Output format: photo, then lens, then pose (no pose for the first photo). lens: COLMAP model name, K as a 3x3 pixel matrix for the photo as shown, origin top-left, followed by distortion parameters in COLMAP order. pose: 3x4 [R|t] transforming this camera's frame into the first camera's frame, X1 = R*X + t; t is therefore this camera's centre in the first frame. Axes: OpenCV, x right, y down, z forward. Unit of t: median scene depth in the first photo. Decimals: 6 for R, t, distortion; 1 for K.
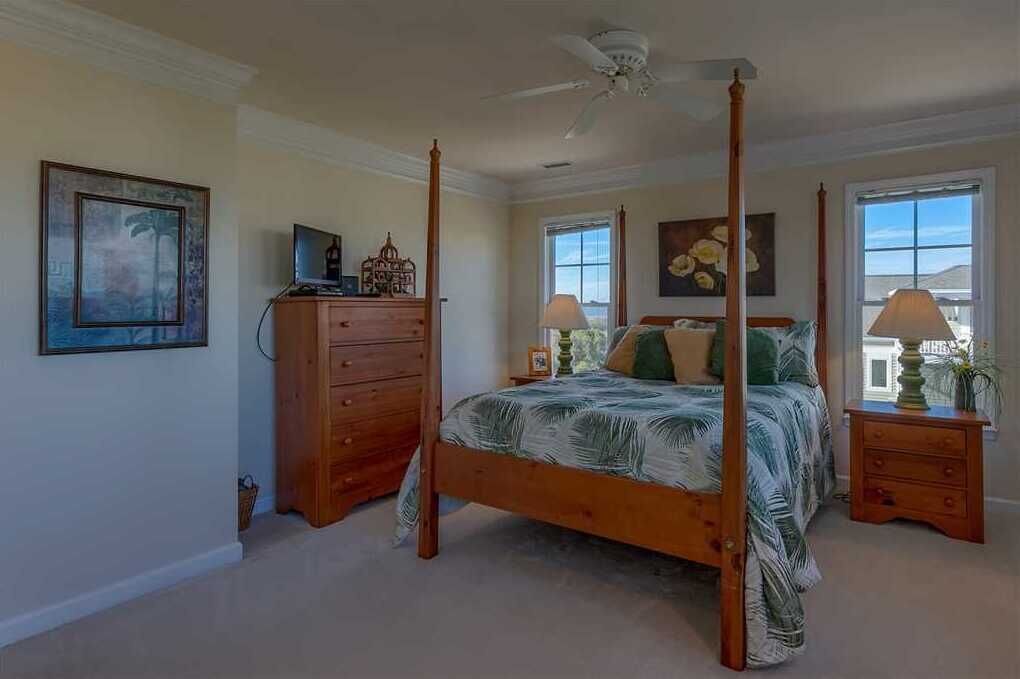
lens RADIAL K [[1461.6, 0, 510.0], [0, 1461.6, 339.5], [0, 0, 1]] dist [-0.022575, 0.004045]
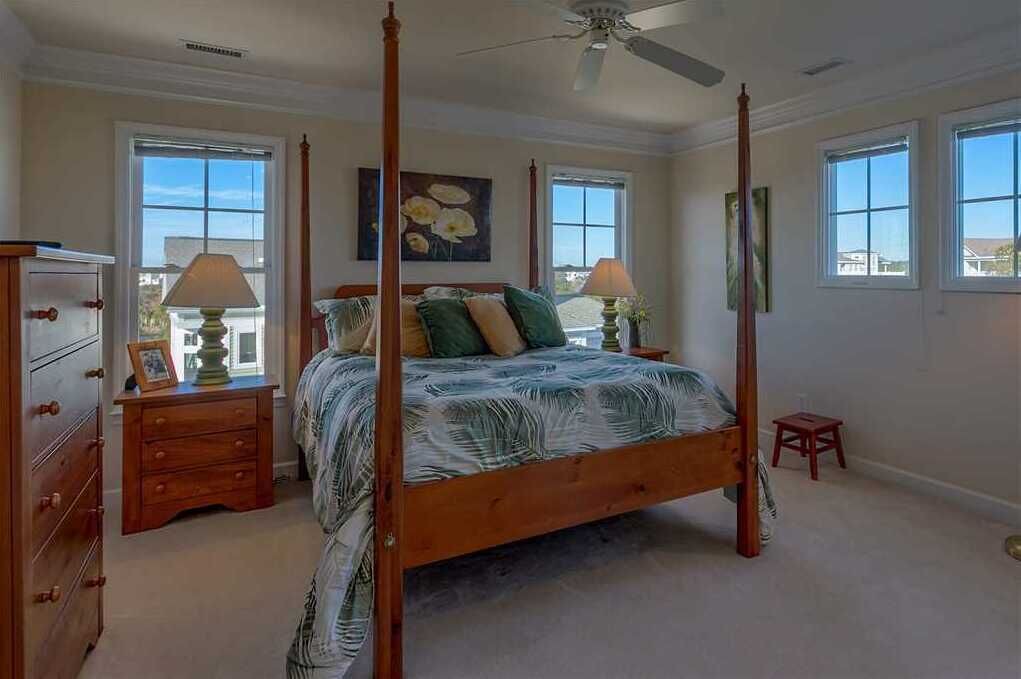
lens RADIAL K [[1483.0, 0, 510.5], [0, 1483.0, 339.5], [0, 0, 1]] dist [0.023019, 0.013500]
pose [[-0.443039, -0.038658, 0.895669, -0.691533], [0.023711, 0.998215, 0.054812, -0.029726], [-0.896189, 0.045521, -0.441331, 1.337749]]
